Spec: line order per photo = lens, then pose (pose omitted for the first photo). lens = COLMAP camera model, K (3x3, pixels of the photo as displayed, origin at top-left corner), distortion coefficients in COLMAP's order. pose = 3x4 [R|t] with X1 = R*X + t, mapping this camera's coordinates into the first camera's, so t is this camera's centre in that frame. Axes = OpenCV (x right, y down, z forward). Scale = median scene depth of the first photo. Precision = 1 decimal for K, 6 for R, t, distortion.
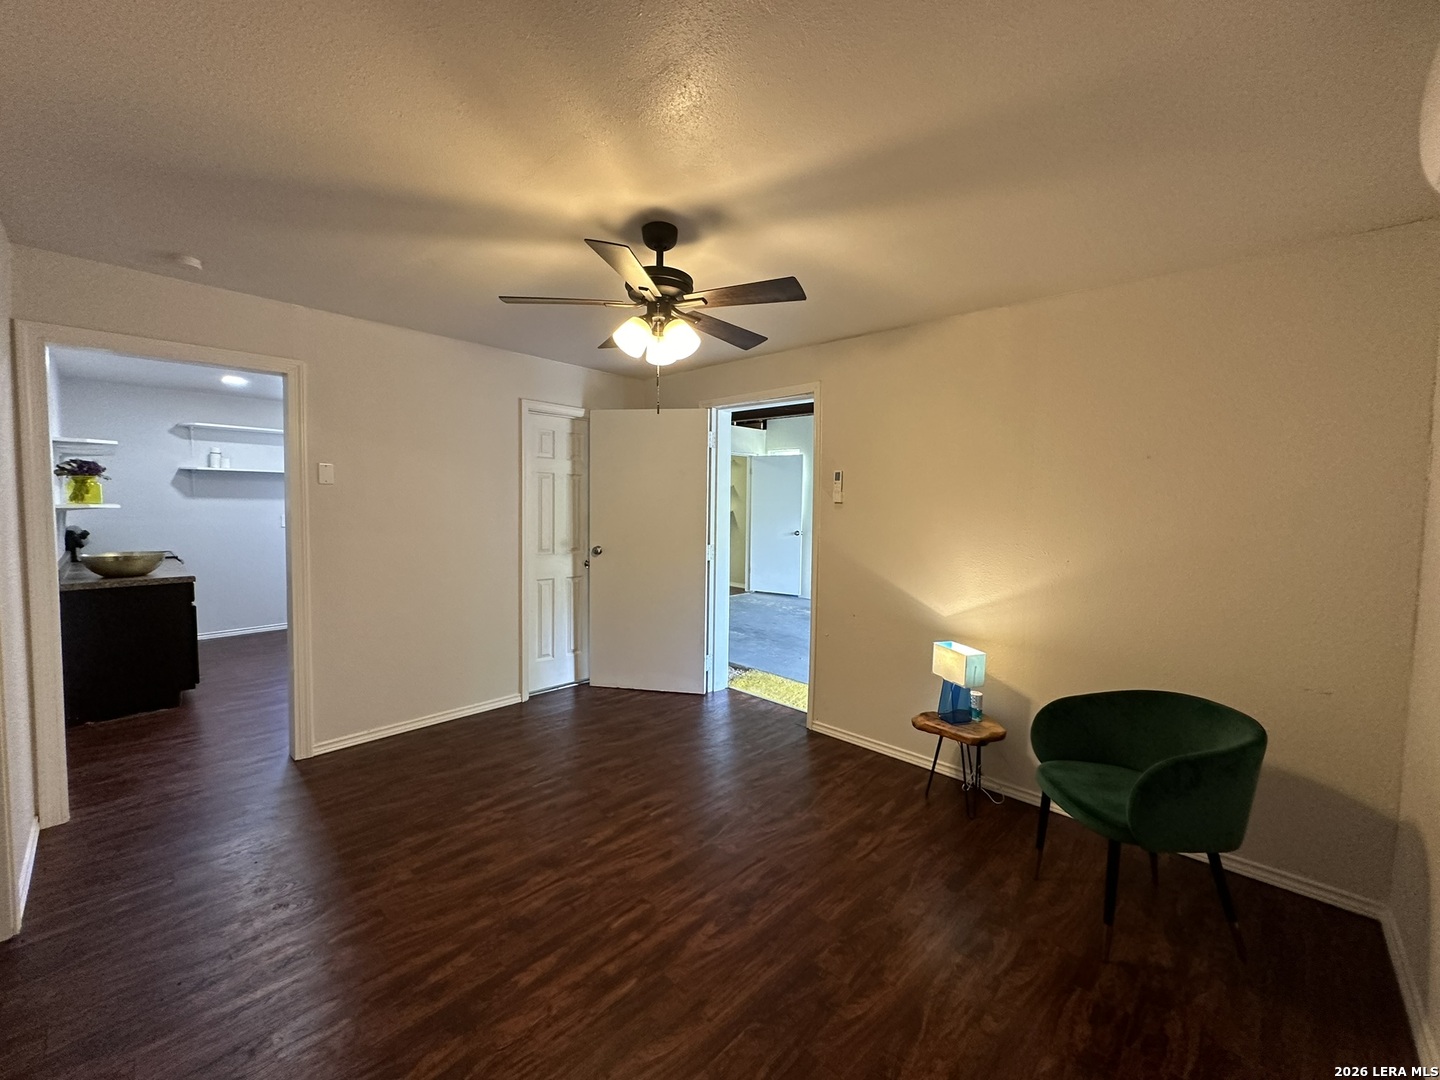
lens RADIAL K [[575.0, 0, 727.7], [0, 575.0, 537.8], [0, 0, 1]] dist [-0.002673, 0.000940]
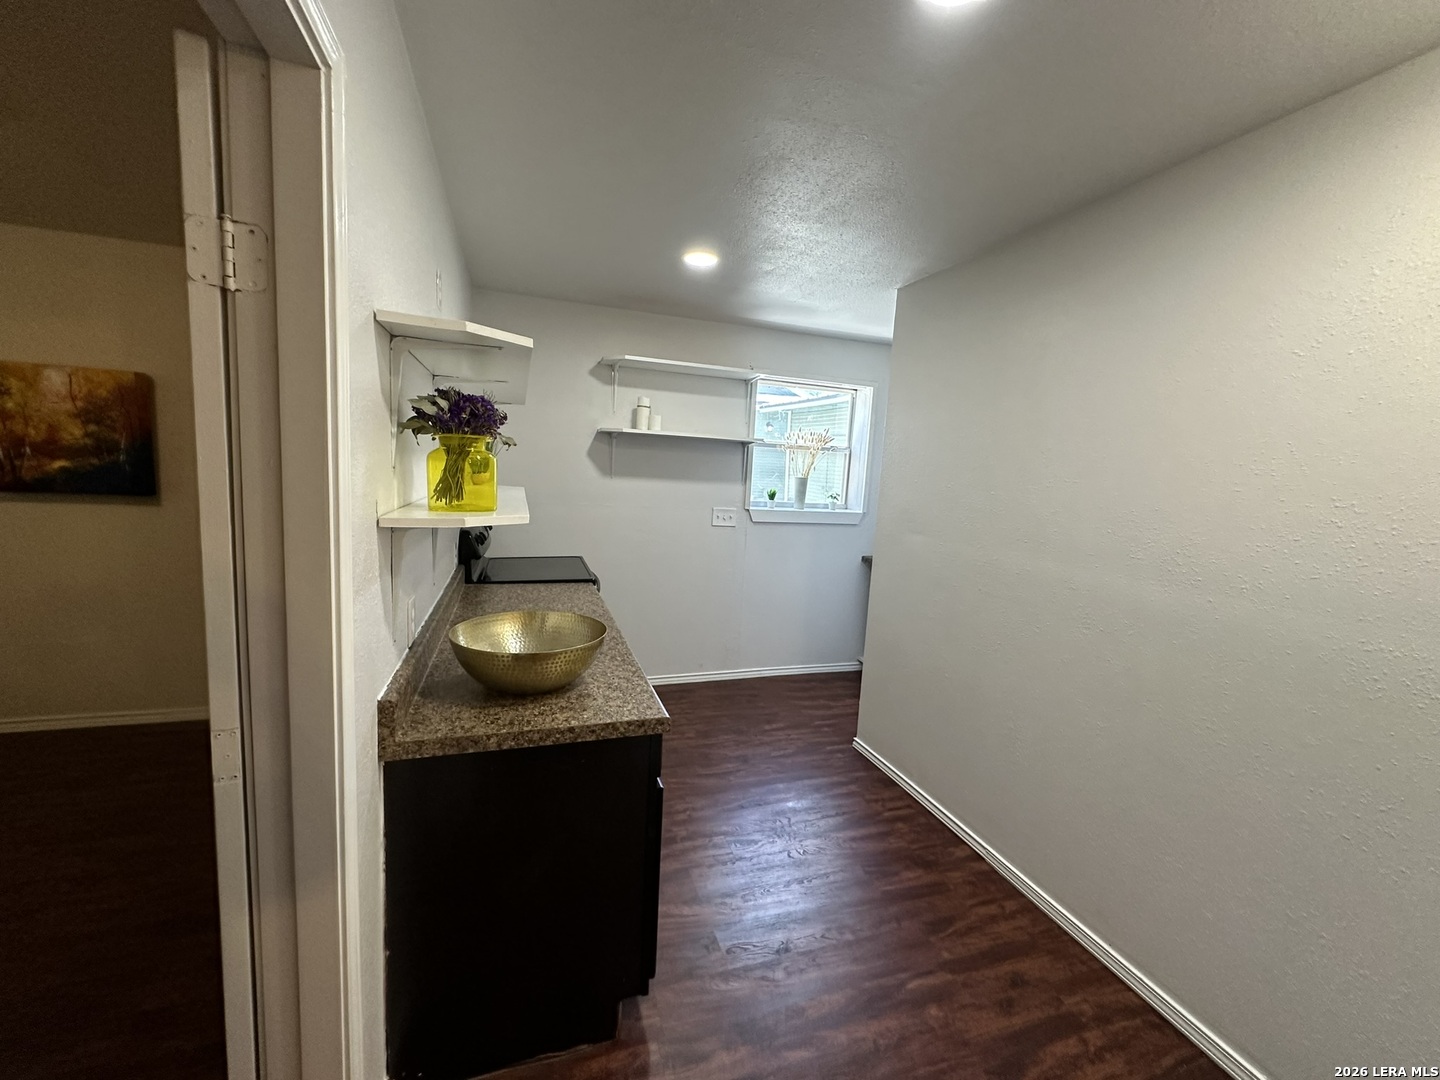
lens RADIAL K [[575.0, 0, 726.7], [0, 575.0, 534.5], [0, 0, 1]] dist [-0.002673, 0.000940]
pose [[0.884554, 0.089390, -0.457792, -0.522391], [-0.072210, 0.995876, 0.054931, -0.050138], [0.460814, -0.015532, 0.887361, 0.491996]]
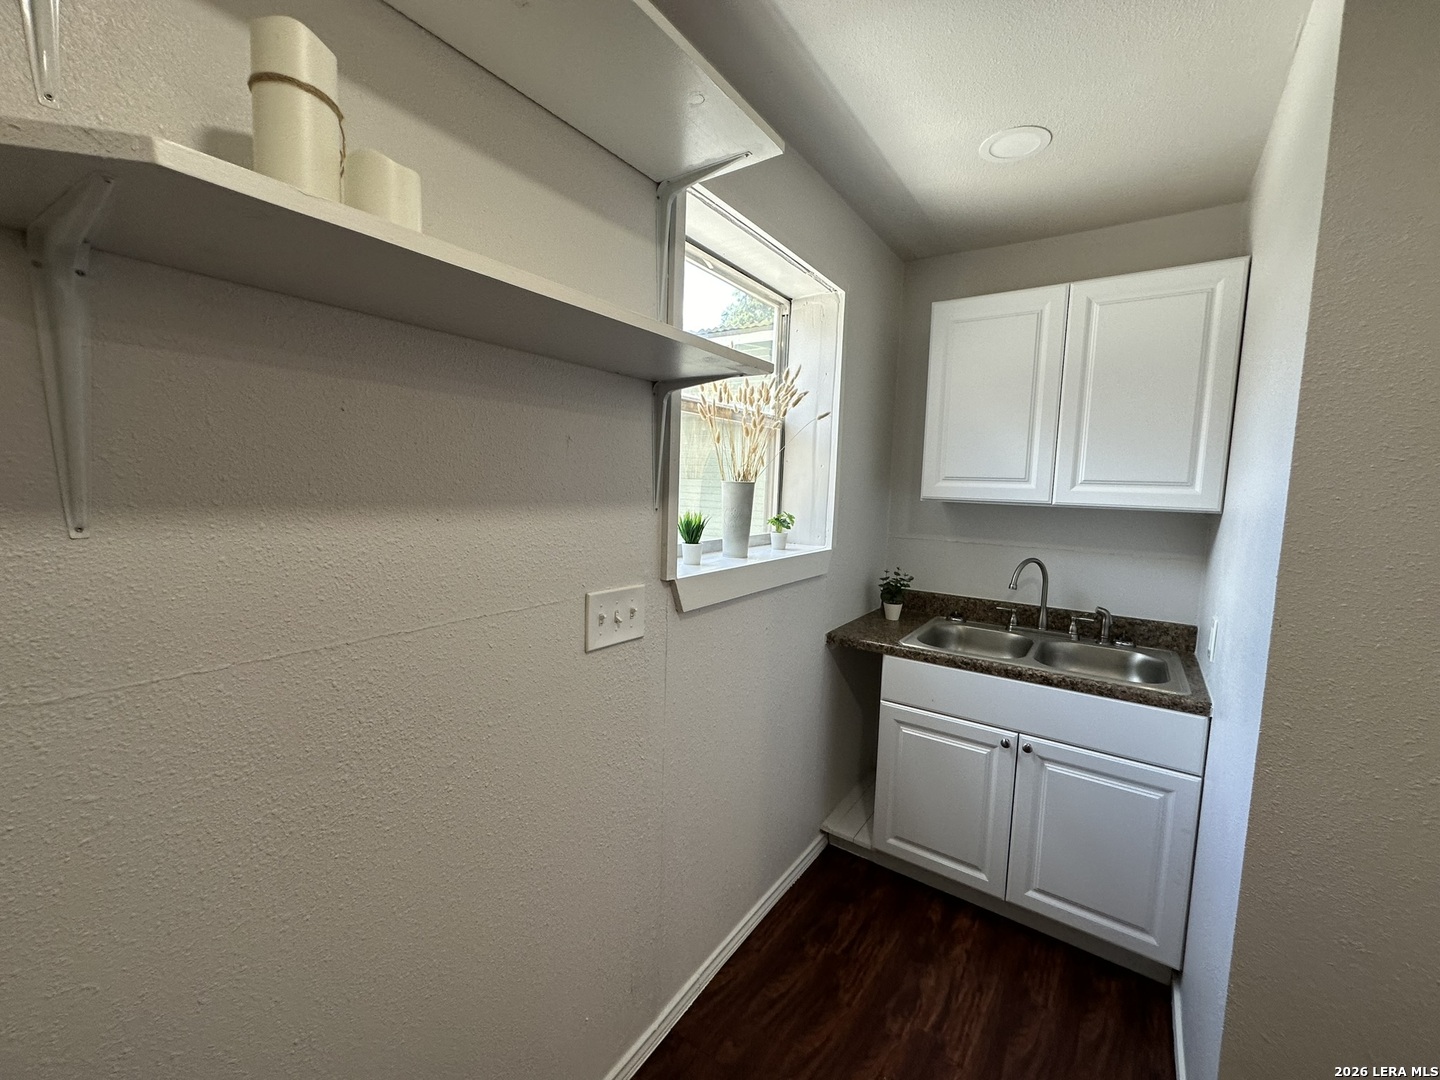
lens RADIAL K [[575.0, 0, 719.5], [0, 575.0, 542.1], [0, 0, 1]] dist [-0.002673, 0.000940]
pose [[0.990623, -0.005755, 0.136504, -0.812800], [-0.000910, 0.998812, 0.048714, -0.069911], [-0.136622, -0.048381, 0.989441, 0.863316]]
